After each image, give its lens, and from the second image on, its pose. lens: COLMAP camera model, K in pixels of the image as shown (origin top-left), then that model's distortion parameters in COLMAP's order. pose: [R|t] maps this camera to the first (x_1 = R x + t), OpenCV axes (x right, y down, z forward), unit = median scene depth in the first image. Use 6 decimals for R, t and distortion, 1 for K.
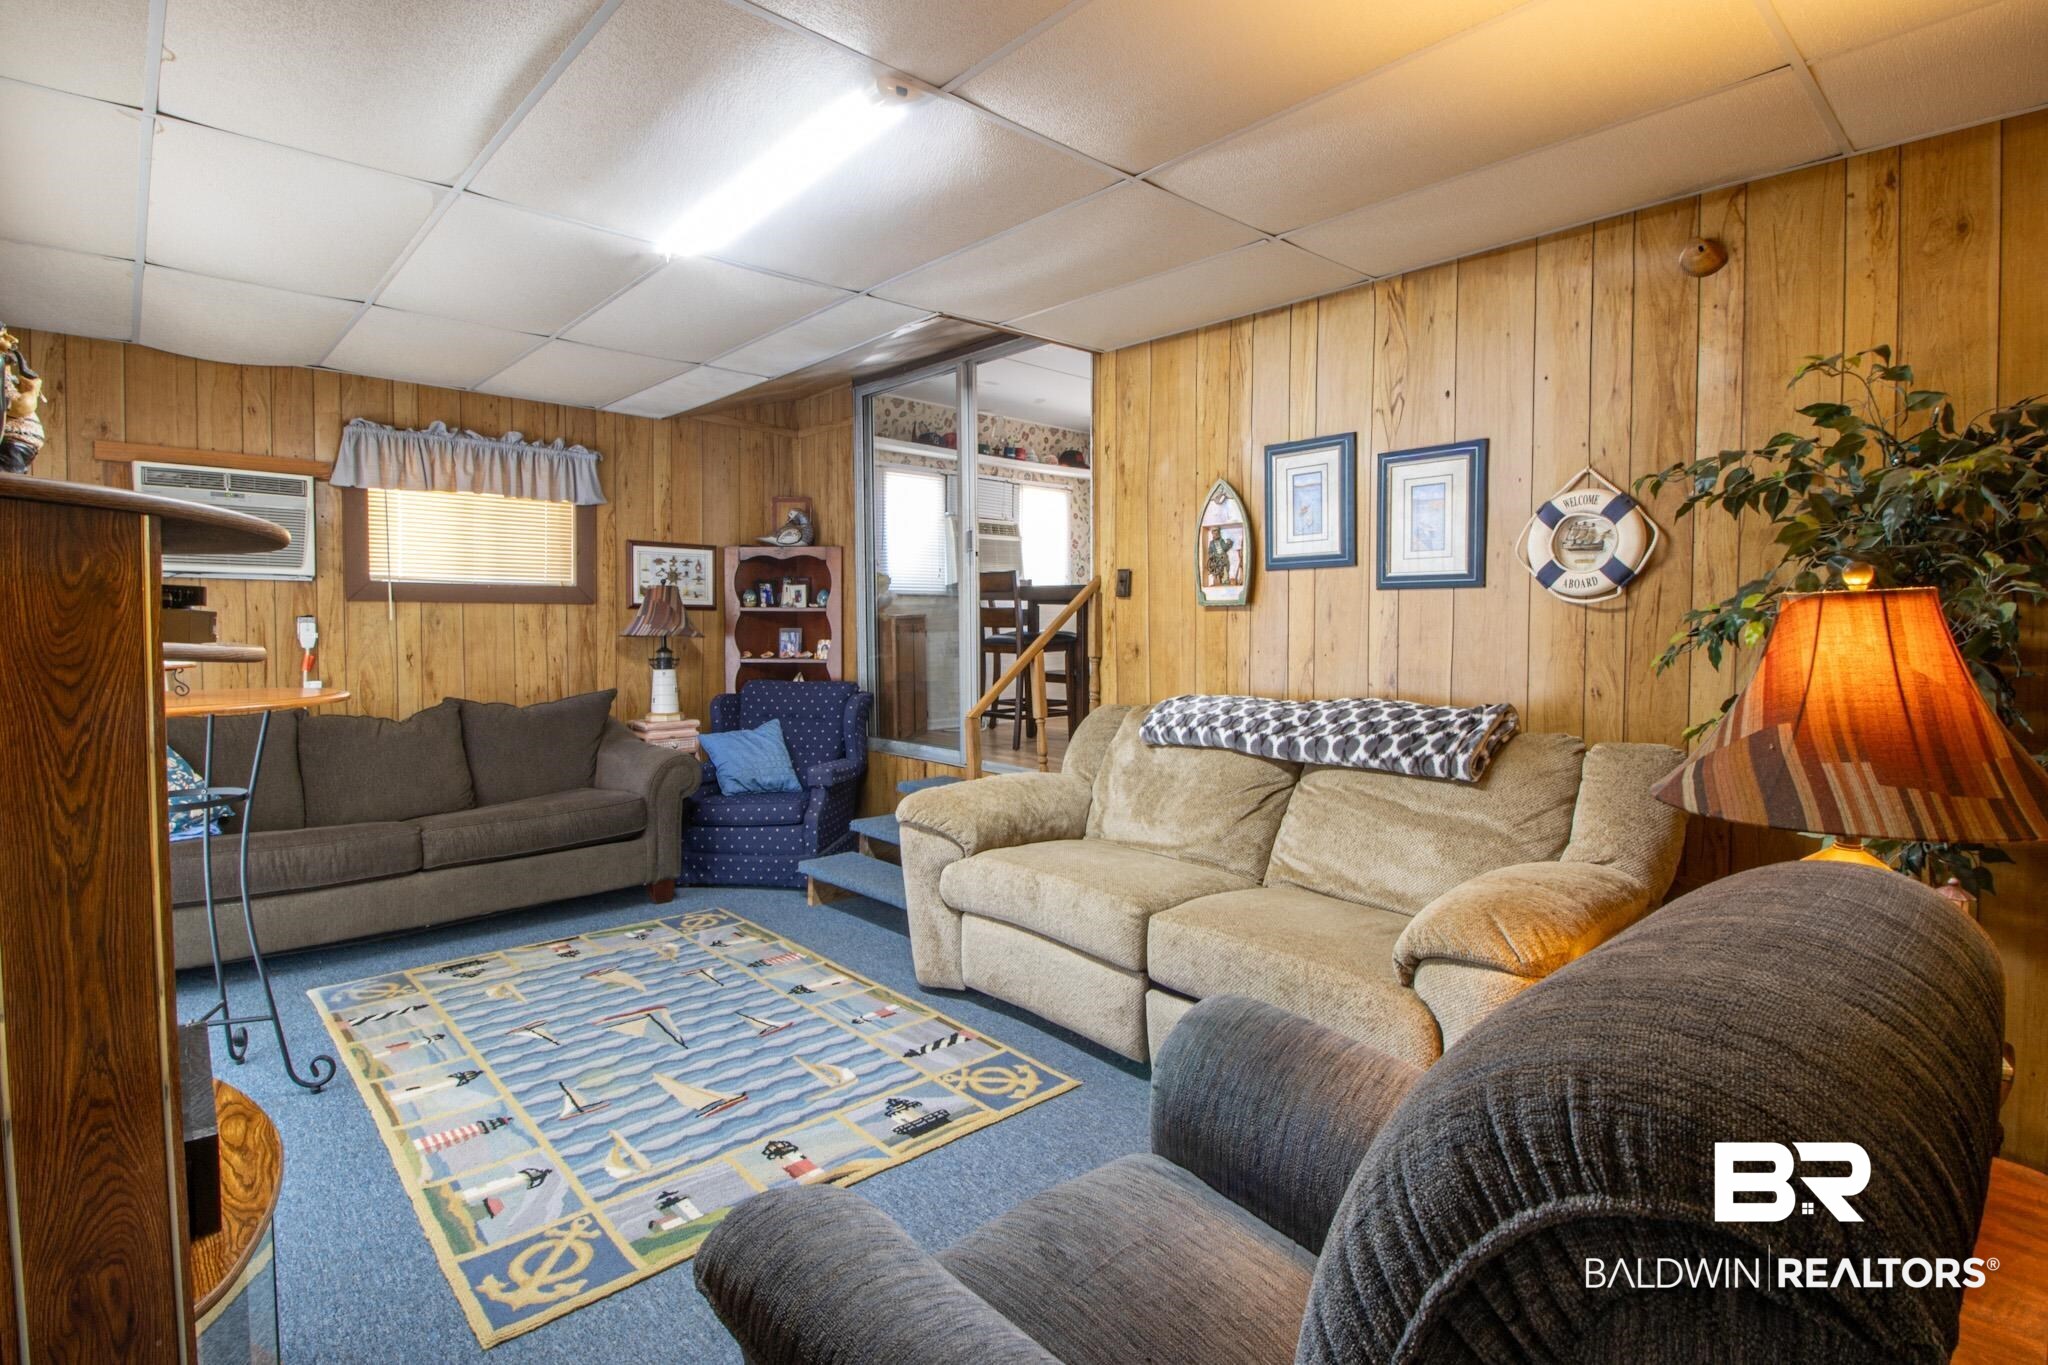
lens RADIAL K [[939.5, 0, 1015.4], [0, 939.5, 661.2], [0, 0, 1]] dist [0.002600, -0.012794]
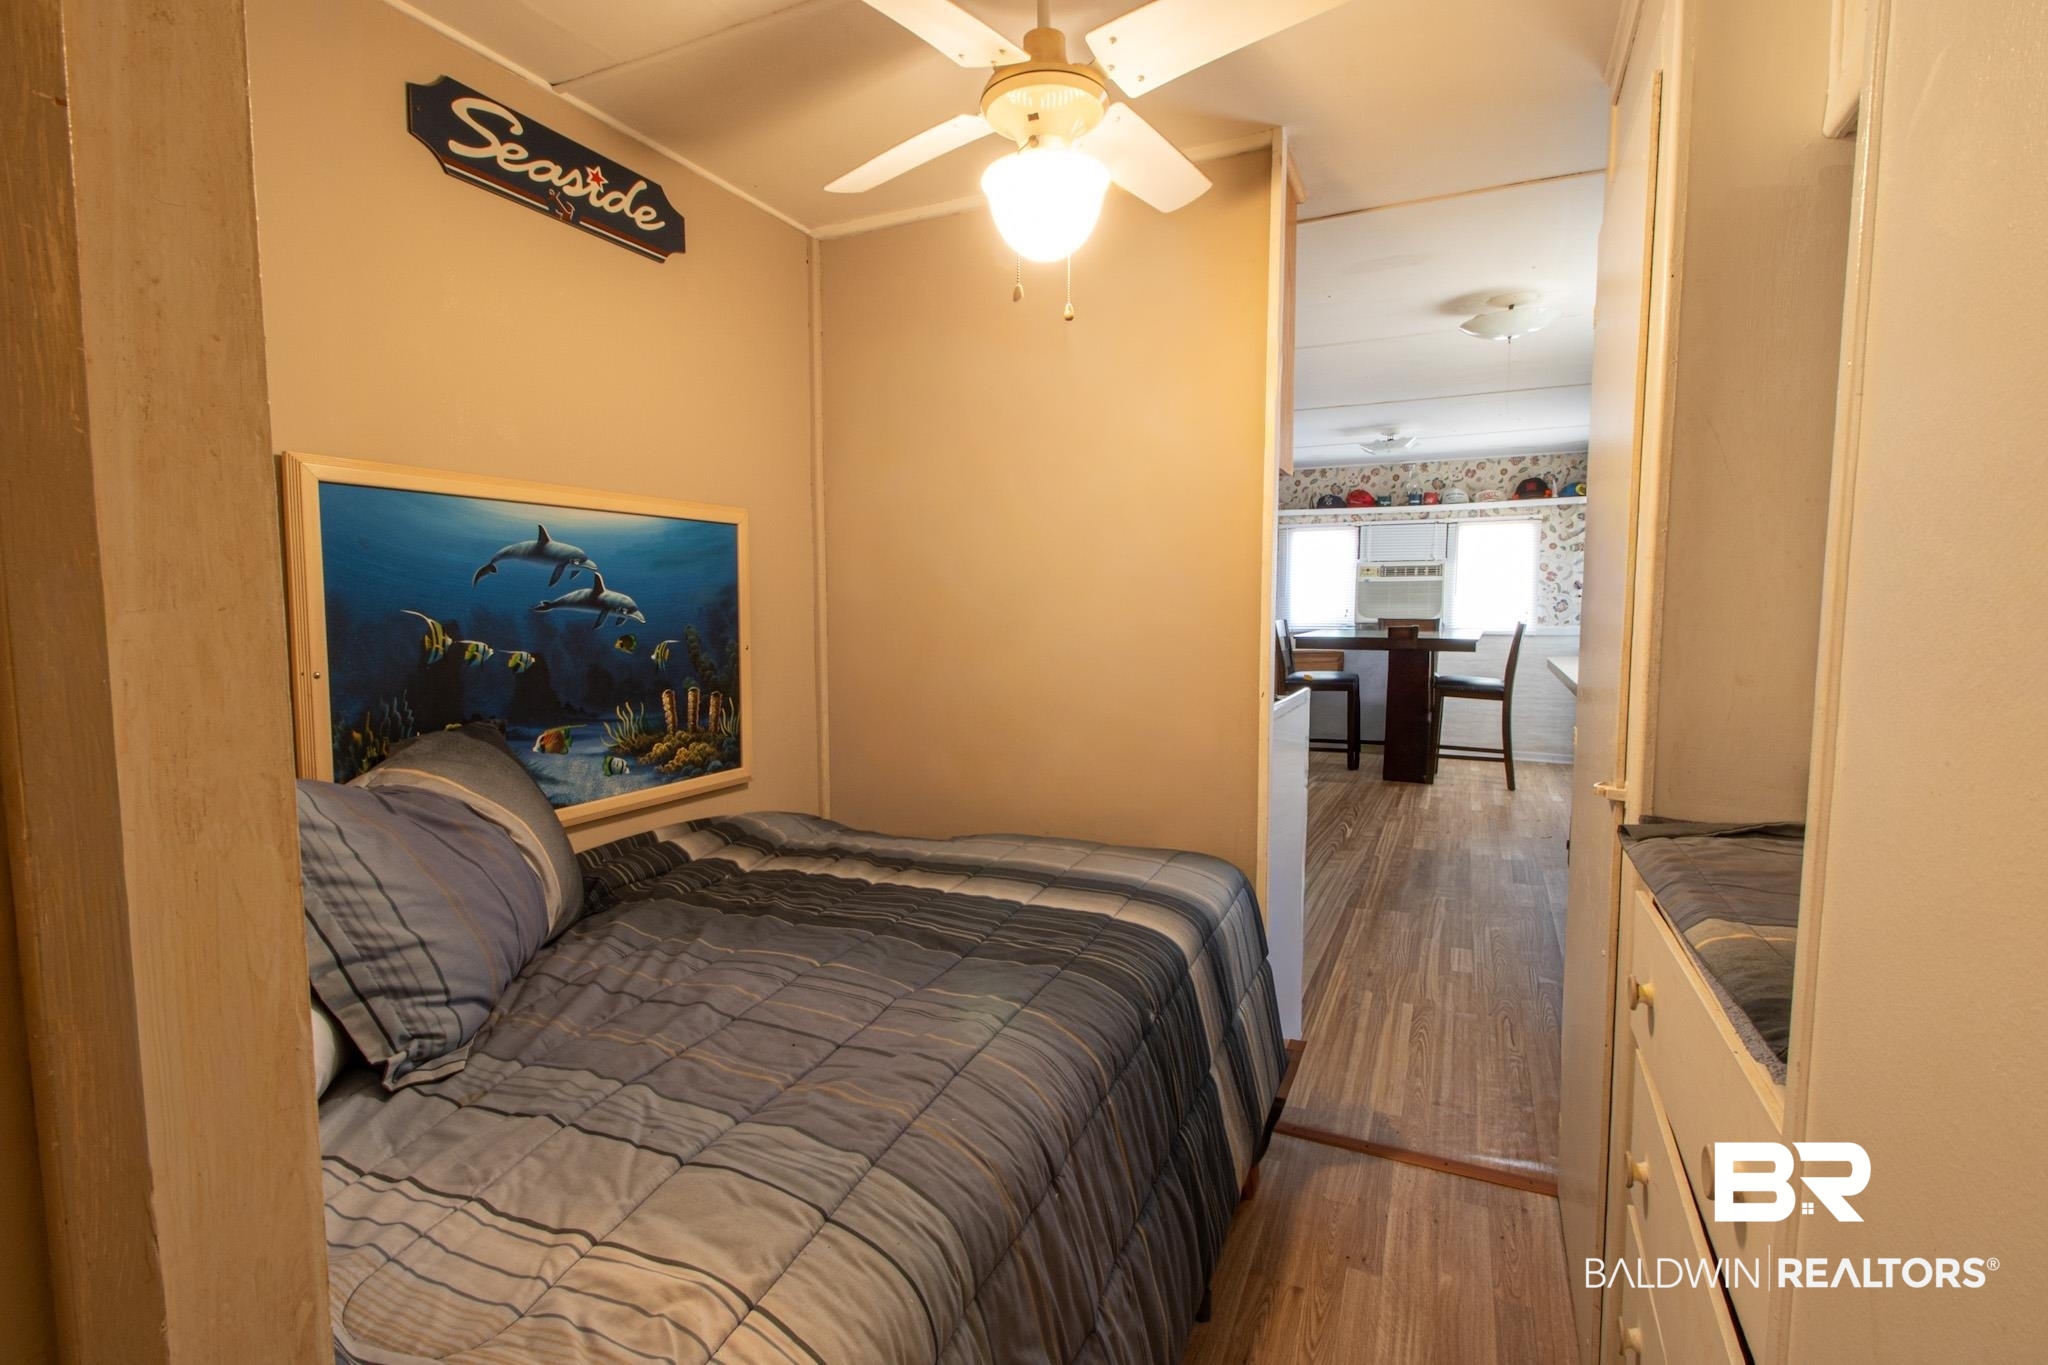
lens RADIAL K [[926.9, 0, 1018.2], [0, 926.9, 663.0], [0, 0, 1]] dist [0.020681, -0.000201]
pose [[0.402307, 0.066409, -0.913093, 1.372951], [-0.038392, 0.997712, 0.055648, -0.140334], [0.914699, 0.012668, 0.403936, 0.305759]]
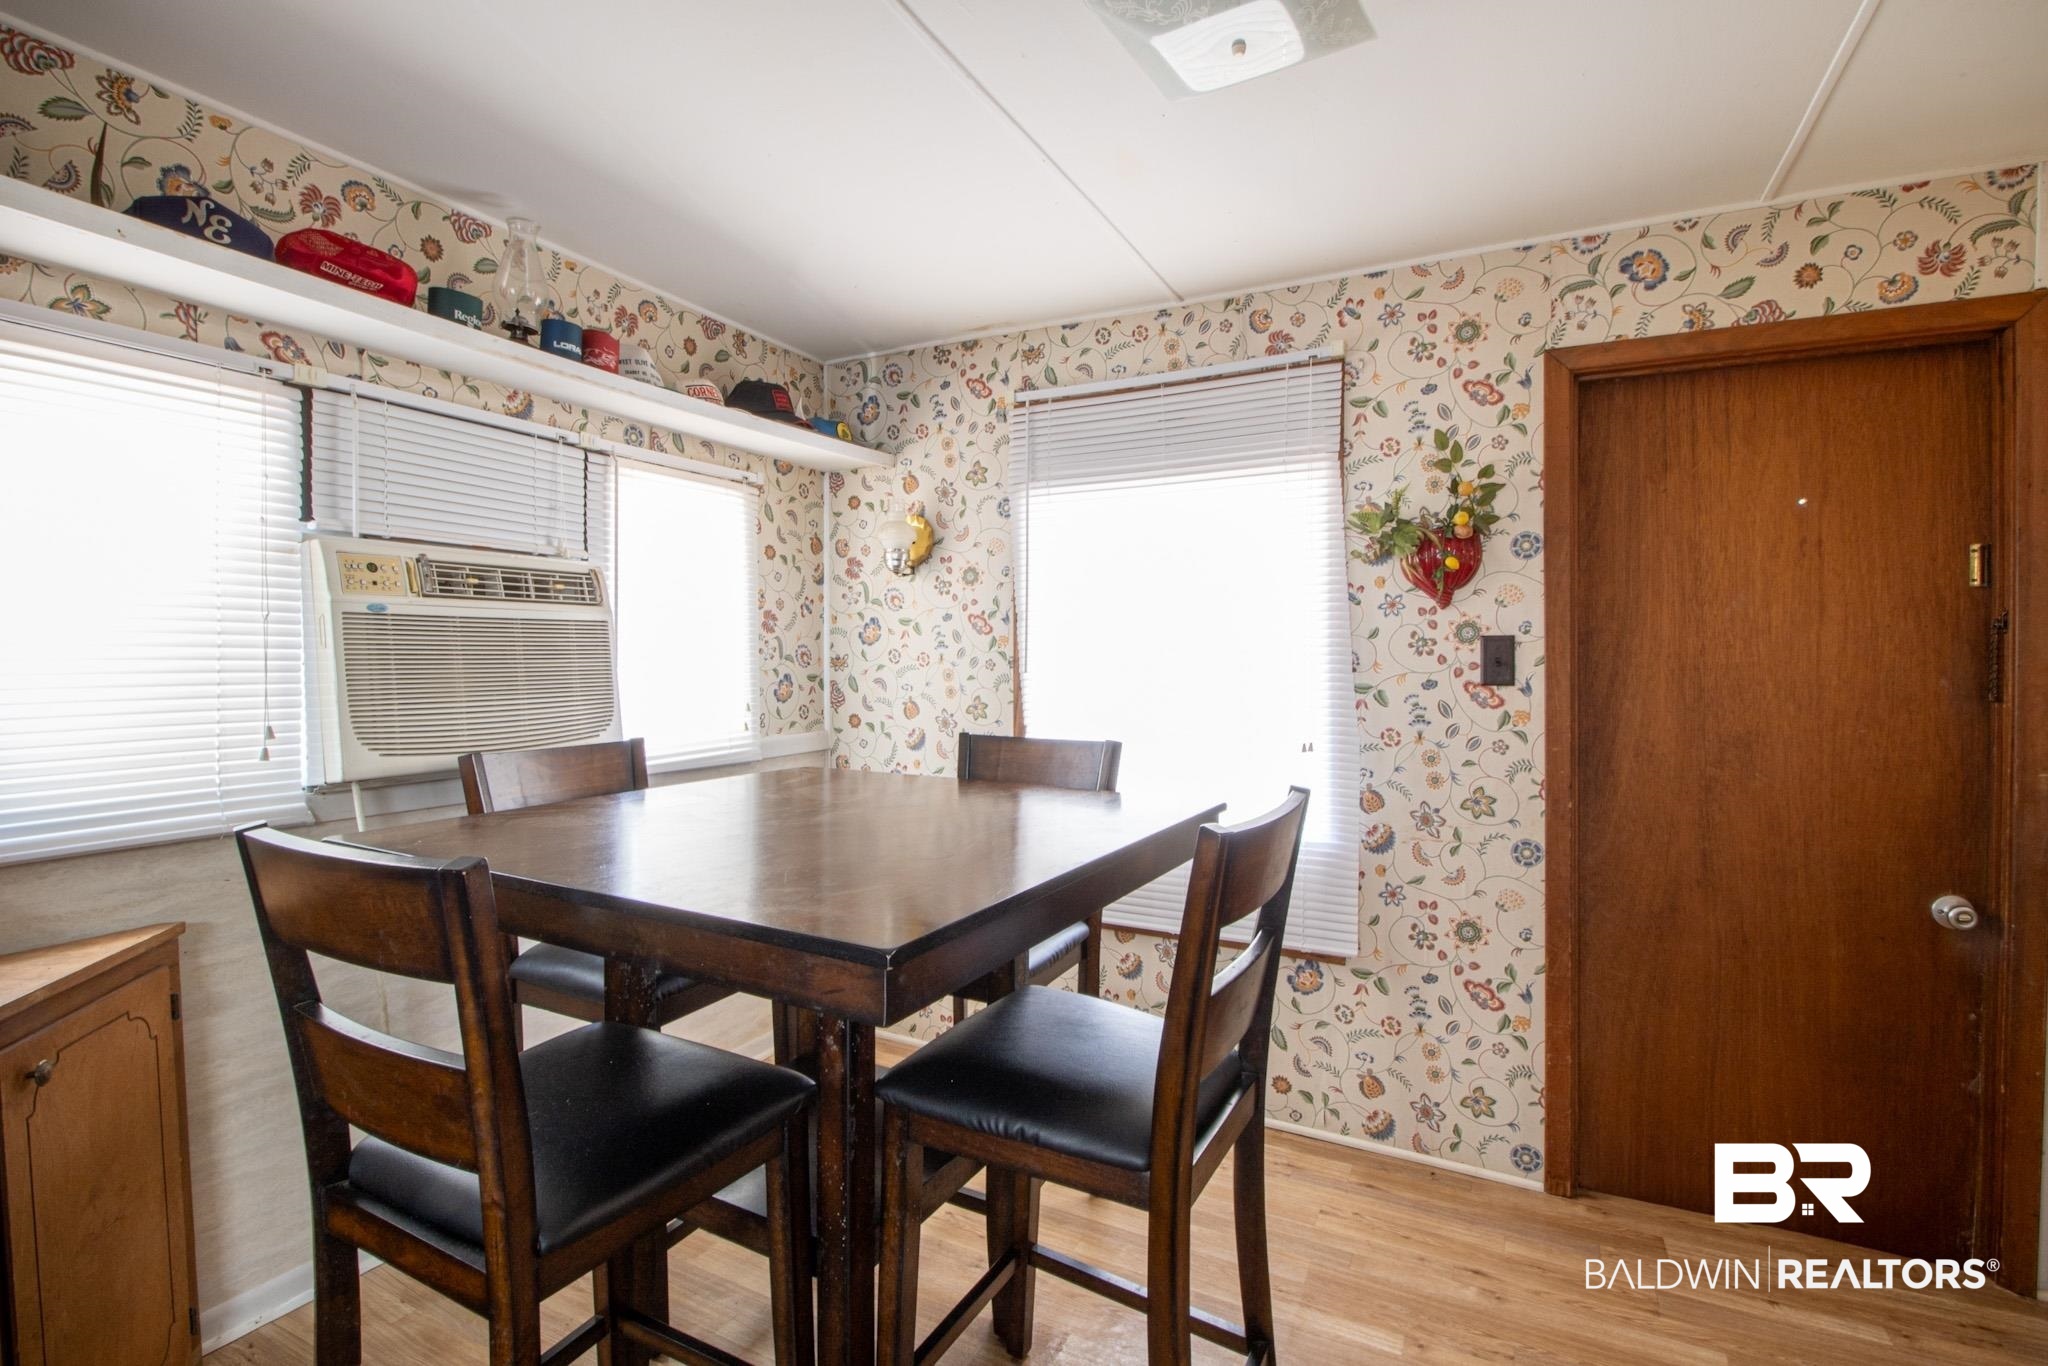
lens RADIAL K [[939.5, 0, 1015.4], [0, 939.5, 661.7], [0, 0, 1]] dist [0.002600, -0.012794]
pose [[0.937751, -0.003848, 0.347288, 0.045500], [0.018102, 0.999121, -0.037811, -0.179431], [-0.346837, 0.041744, 0.936996, 1.168404]]
